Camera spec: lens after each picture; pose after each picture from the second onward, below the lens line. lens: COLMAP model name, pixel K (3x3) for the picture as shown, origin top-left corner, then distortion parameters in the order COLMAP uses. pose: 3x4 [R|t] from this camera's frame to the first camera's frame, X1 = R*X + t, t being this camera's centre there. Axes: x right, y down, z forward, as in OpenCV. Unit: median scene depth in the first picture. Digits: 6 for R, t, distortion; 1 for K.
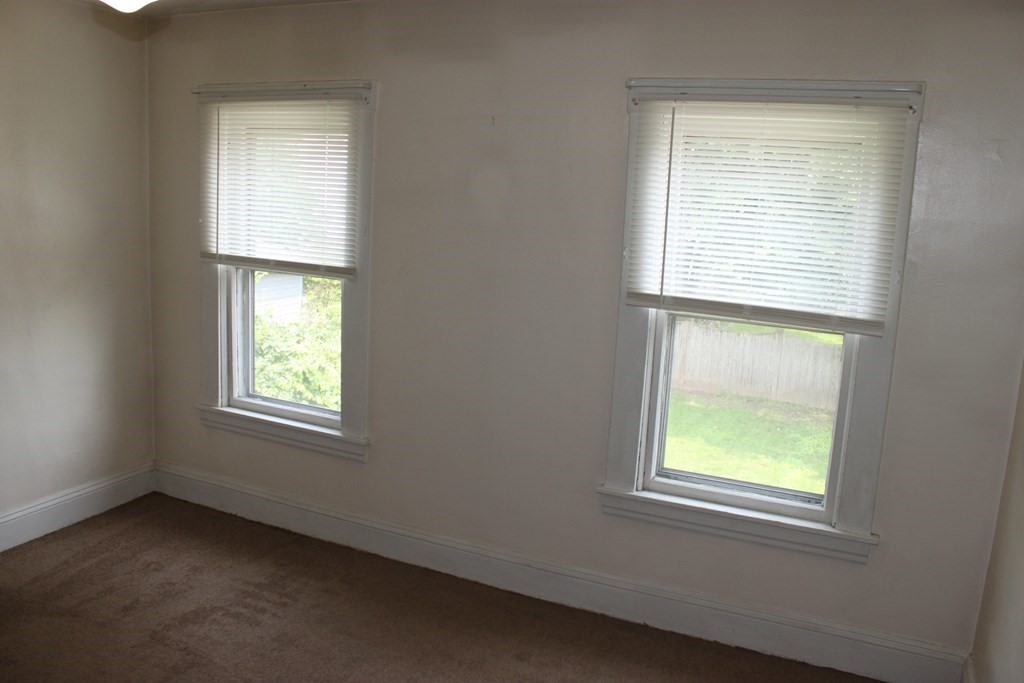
lens RADIAL K [[859.6, 0, 512.9], [0, 859.6, 330.5], [0, 0, 1]] dist [-0.175354, 0.197236]
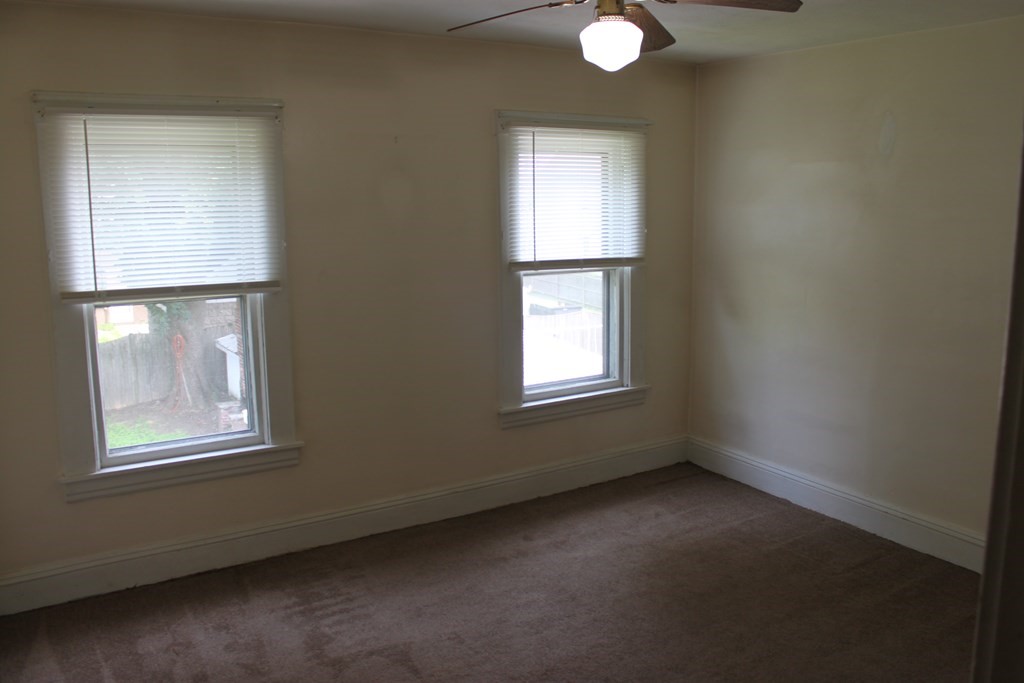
lens RADIAL K [[843.1, 0, 513.9], [0, 843.1, 331.2], [0, 0, 1]] dist [-0.163889, 0.139397]
pose [[0.539938, -0.182533, 0.821674, -0.928655], [0.178189, 0.978865, 0.100361, -0.066737], [-0.822627, 0.092224, 0.561052, 0.215974]]
